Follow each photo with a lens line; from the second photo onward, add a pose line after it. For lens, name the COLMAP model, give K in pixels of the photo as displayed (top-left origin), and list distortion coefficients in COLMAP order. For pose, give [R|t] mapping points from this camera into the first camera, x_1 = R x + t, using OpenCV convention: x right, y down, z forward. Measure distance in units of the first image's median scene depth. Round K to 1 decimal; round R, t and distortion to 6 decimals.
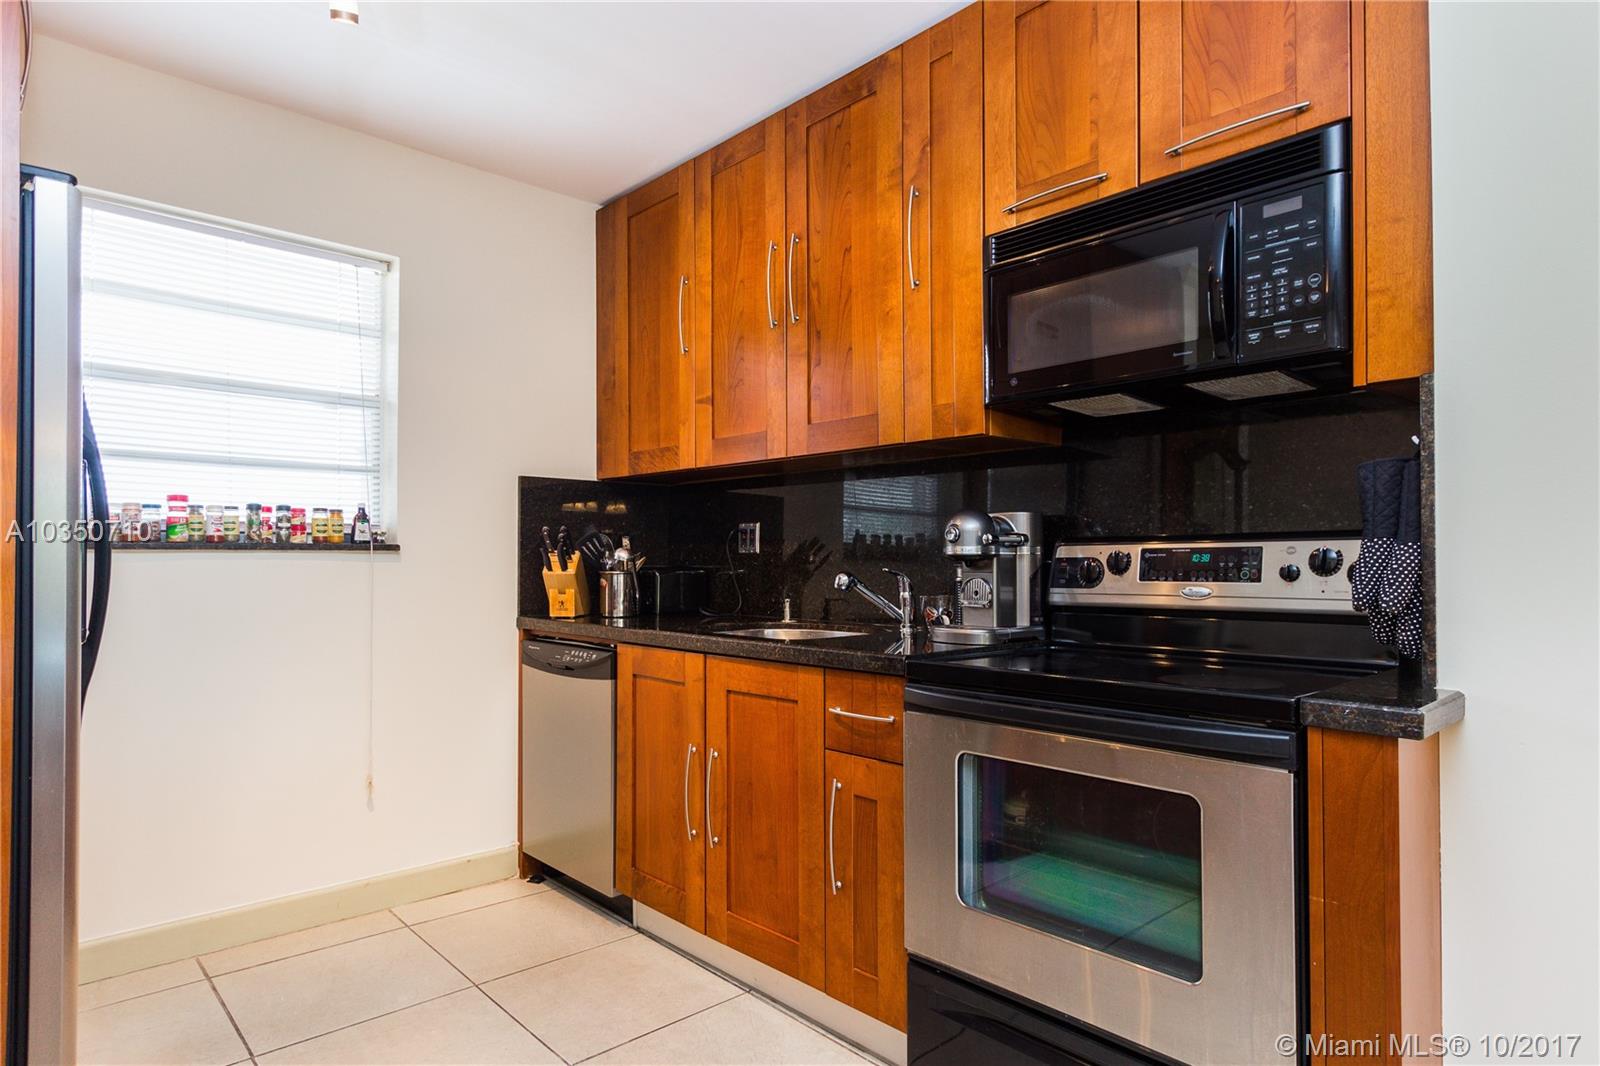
lens RADIAL K [[902.2, 0, 809.1], [0, 902.2, 539.6], [0, 0, 1]] dist [0.000691, 0.000436]
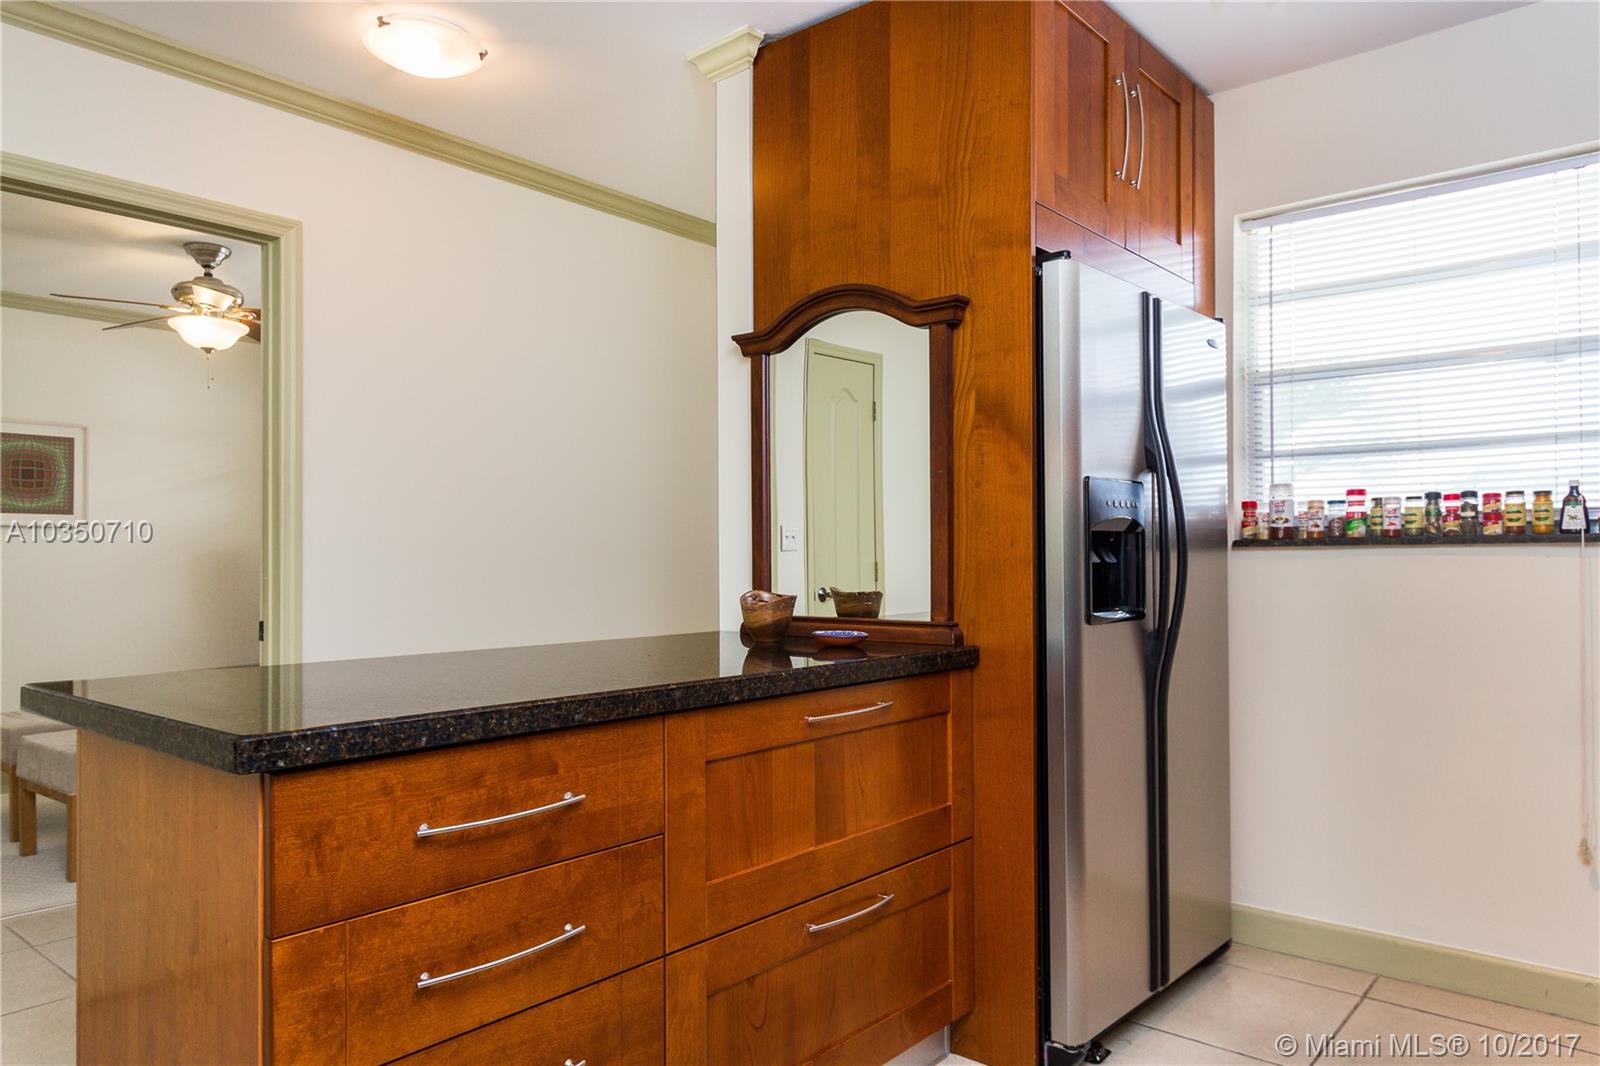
lens RADIAL K [[1073.3, 0, 804.7], [0, 1073.3, 539.5], [0, 0, 1]] dist [0.000138, 0.001355]
pose [[0.113601, -0.019781, -0.993329, 0.337625], [0.030216, 0.999408, -0.016447, 0.005160], [0.993067, -0.028146, 0.114132, 0.257391]]
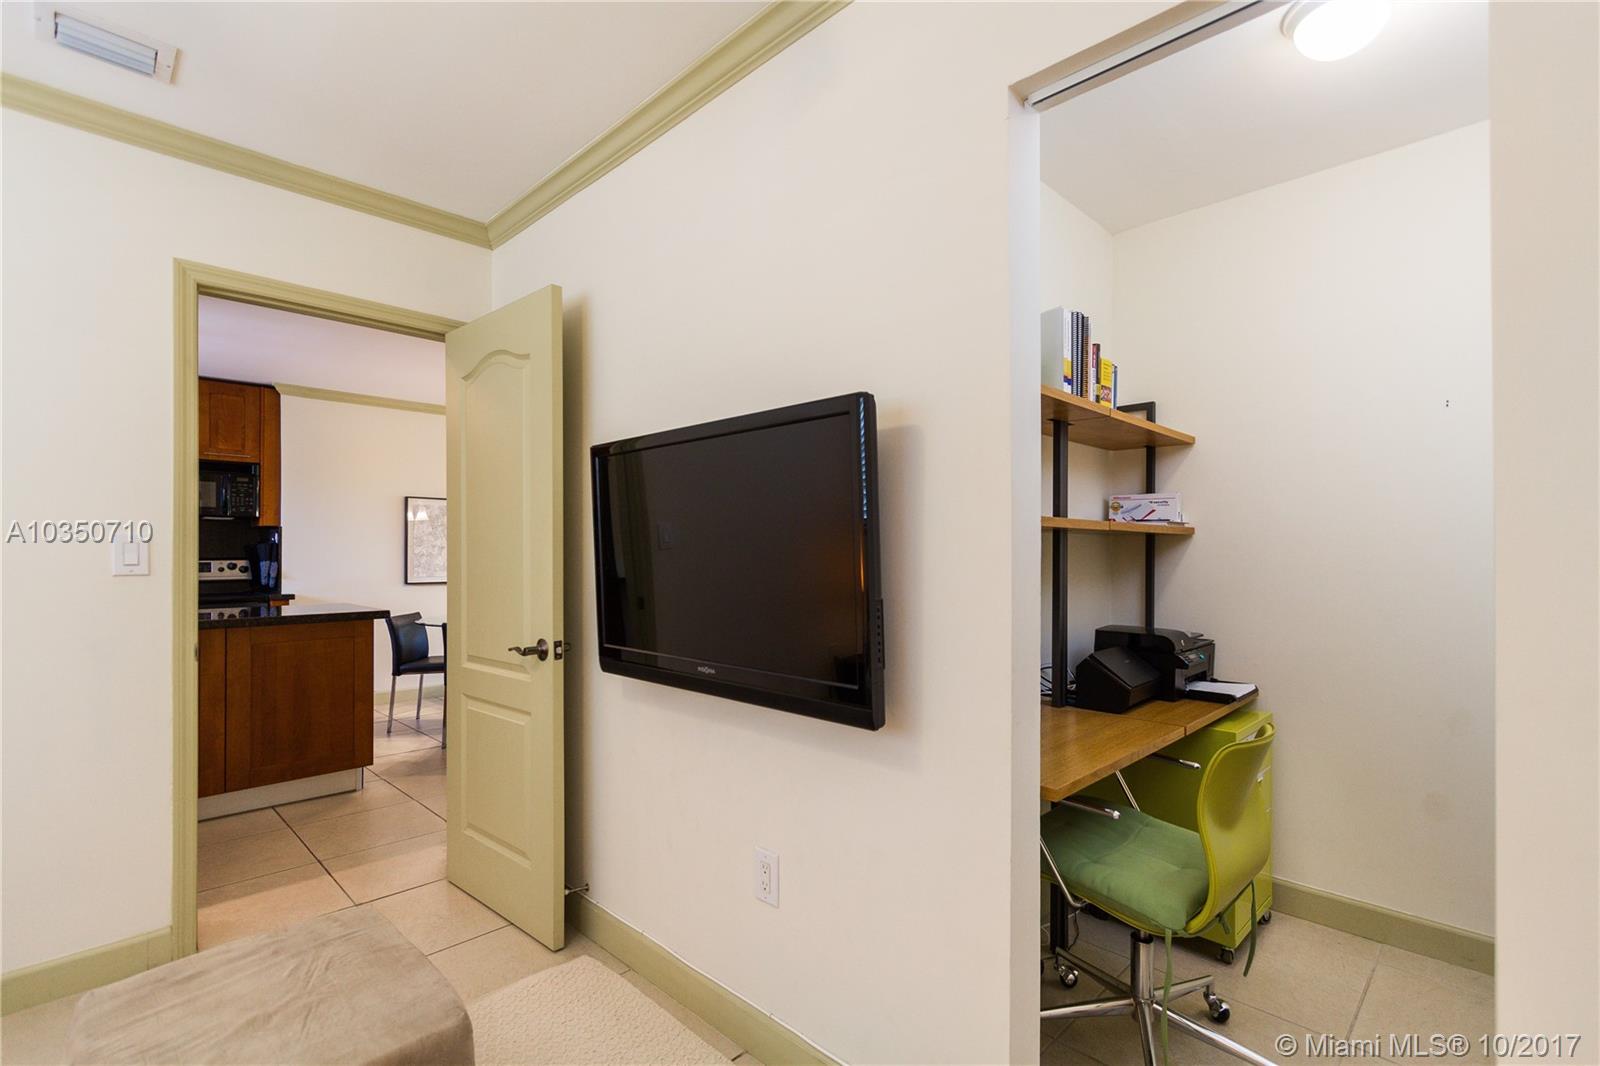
lens RADIAL K [[728.4, 0, 802.0], [0, 728.4, 550.0], [0, 0, 1]] dist [0.001509, -0.000237]
pose [[-0.044001, 0.004508, 0.999021, -1.689607], [-0.025264, 0.999665, -0.005623, -0.056375], [-0.998712, -0.025487, -0.043872, -0.813950]]
